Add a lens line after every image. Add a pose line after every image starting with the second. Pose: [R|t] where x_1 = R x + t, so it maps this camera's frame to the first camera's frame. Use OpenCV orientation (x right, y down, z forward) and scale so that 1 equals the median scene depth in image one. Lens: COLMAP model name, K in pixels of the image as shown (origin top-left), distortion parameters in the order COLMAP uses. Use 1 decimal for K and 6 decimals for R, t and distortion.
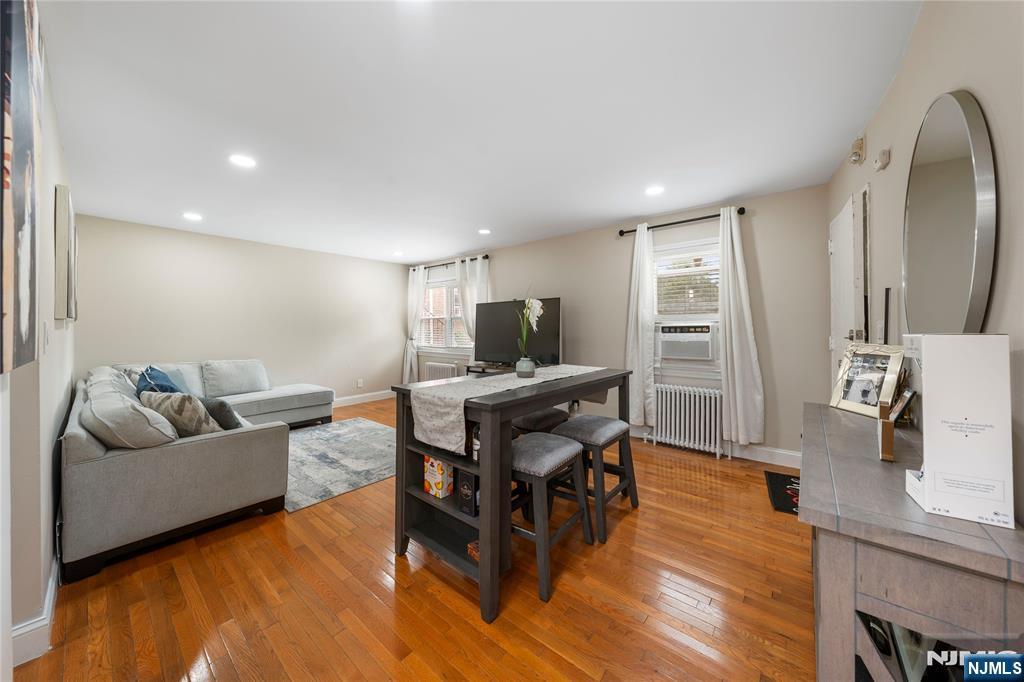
lens RADIAL K [[352.7, 0, 515.4], [0, 352.7, 343.8], [0, 0, 1]] dist [-0.006621, -0.000112]
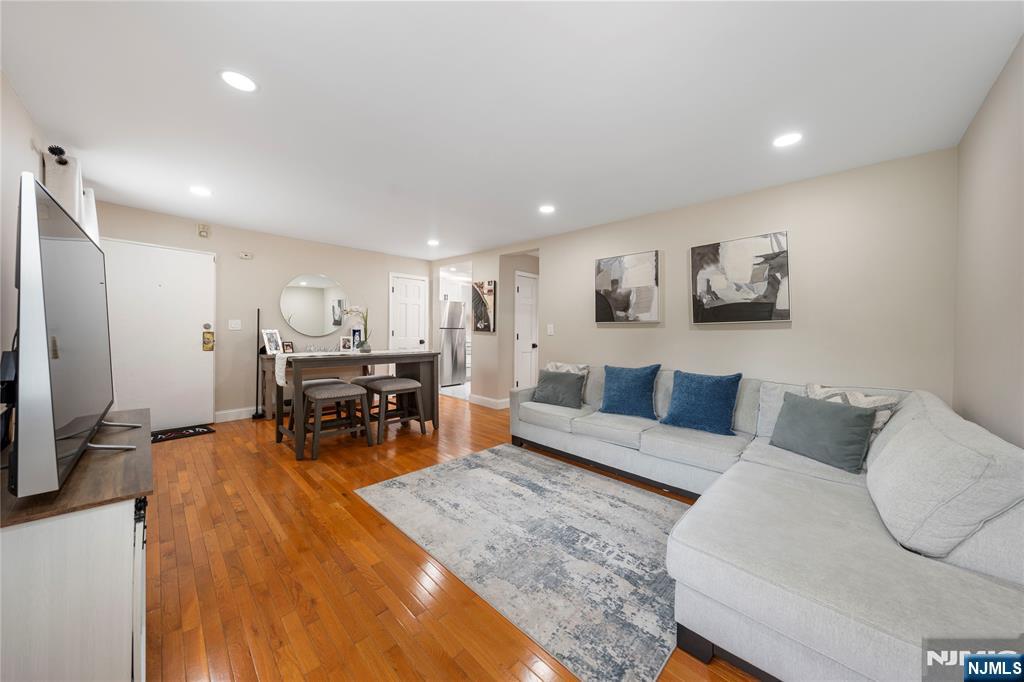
lens RADIAL K [[352.7, 0, 523.9], [0, 352.7, 334.5], [0, 0, 1]] dist [-0.006621, -0.000112]
pose [[-0.998276, -0.014656, 0.056836, -0.683961], [-0.010847, 0.997710, 0.066756, -0.091733], [-0.057684, 0.066024, -0.996149, 2.151934]]
